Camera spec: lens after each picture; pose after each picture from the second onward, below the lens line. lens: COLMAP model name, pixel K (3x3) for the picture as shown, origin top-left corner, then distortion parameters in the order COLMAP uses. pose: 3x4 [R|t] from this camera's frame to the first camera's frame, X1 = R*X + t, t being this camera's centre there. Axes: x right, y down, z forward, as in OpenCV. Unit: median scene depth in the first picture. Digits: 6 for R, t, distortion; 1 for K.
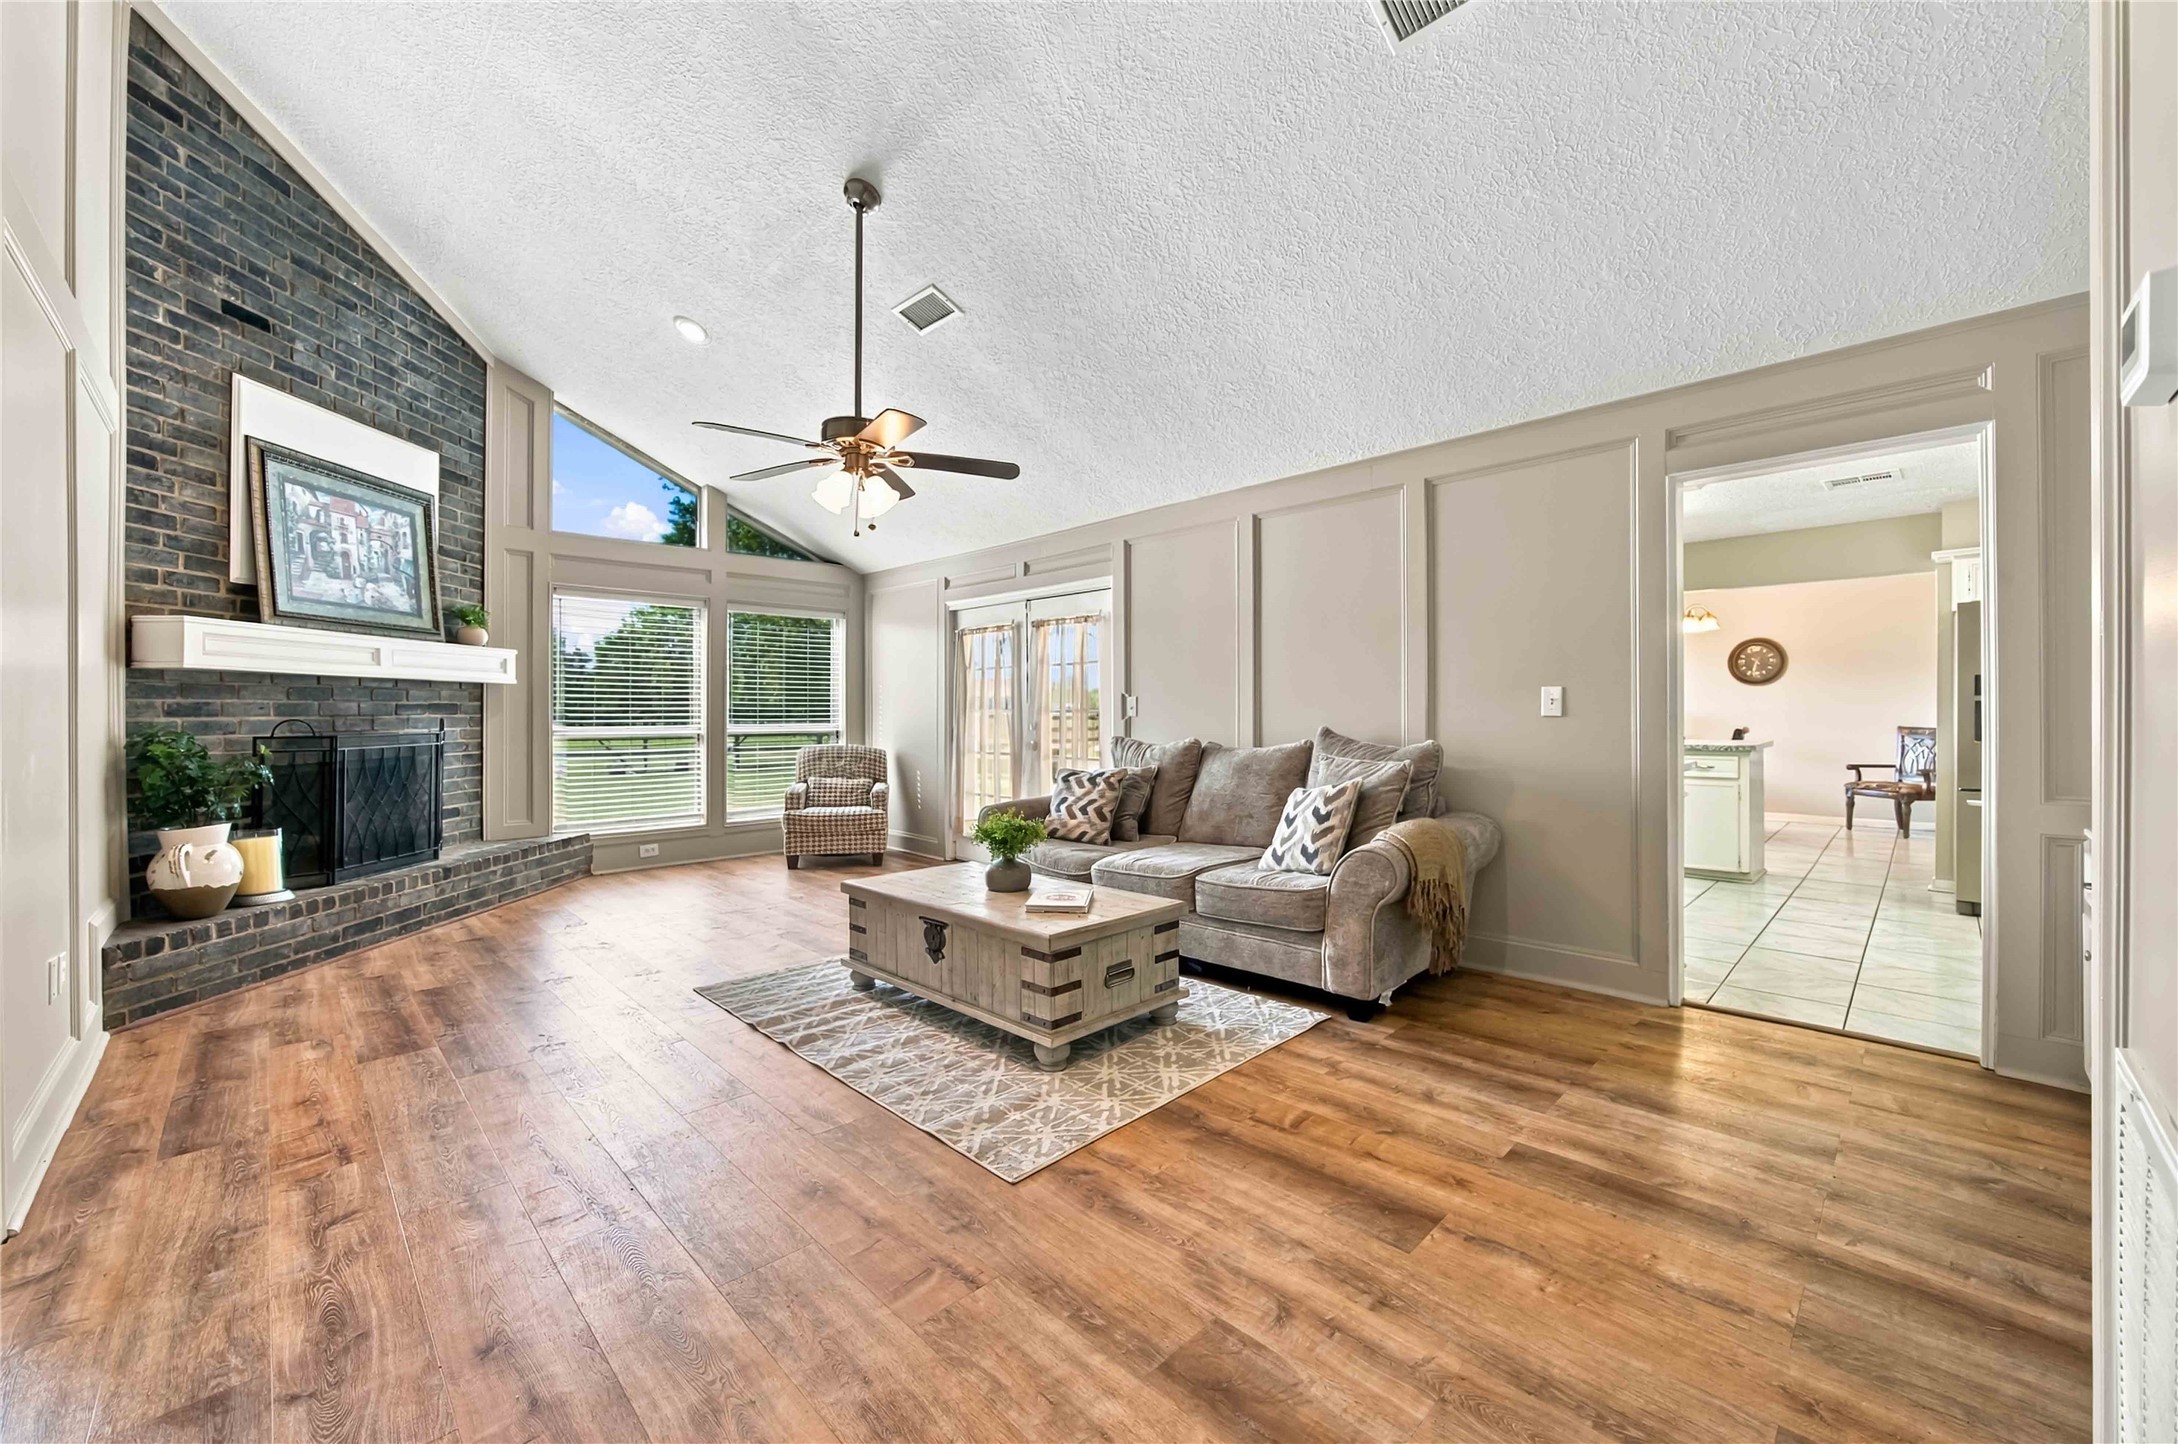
lens RADIAL K [[844.2, 0, 1082.5], [0, 844.2, 708.6], [0, 0, 1]] dist [-0.042913, 0.016481]
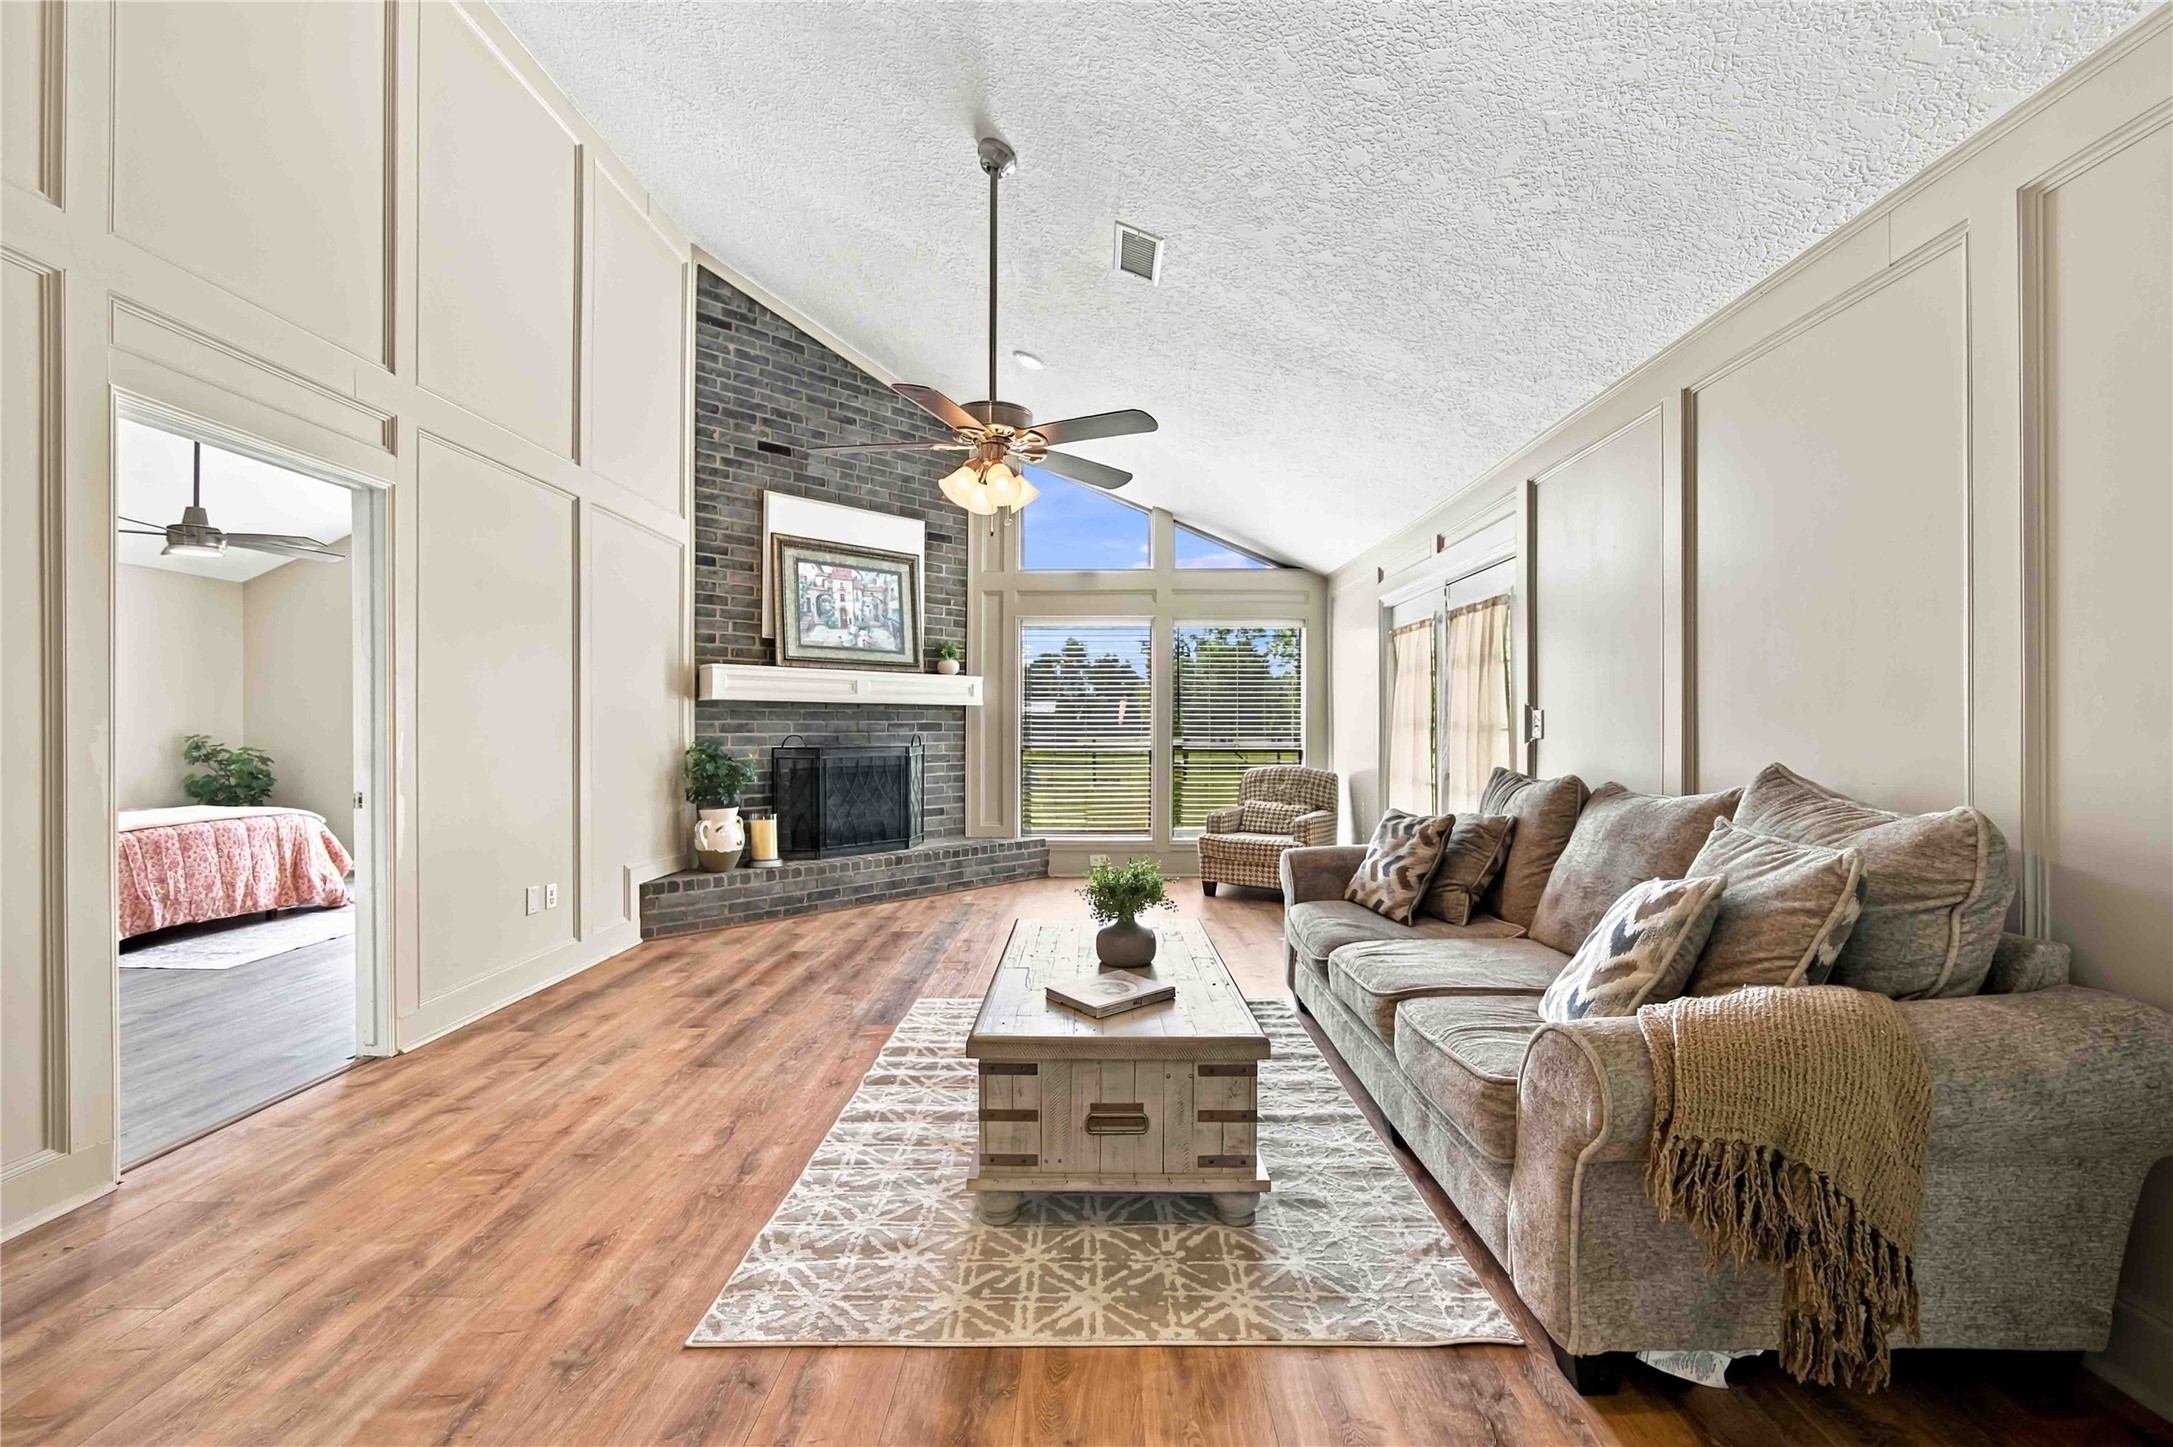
lens RADIAL K [[840.1, 0, 1086.5], [0, 840.1, 723.5], [0, 0, 1]] dist [-0.034666, 0.016441]
pose [[0.705432, -0.002581, -0.708772, 0.377055], [0.001443, 0.999997, -0.002206, -0.002393], [0.708776, 0.000533, 0.705434, 0.378075]]
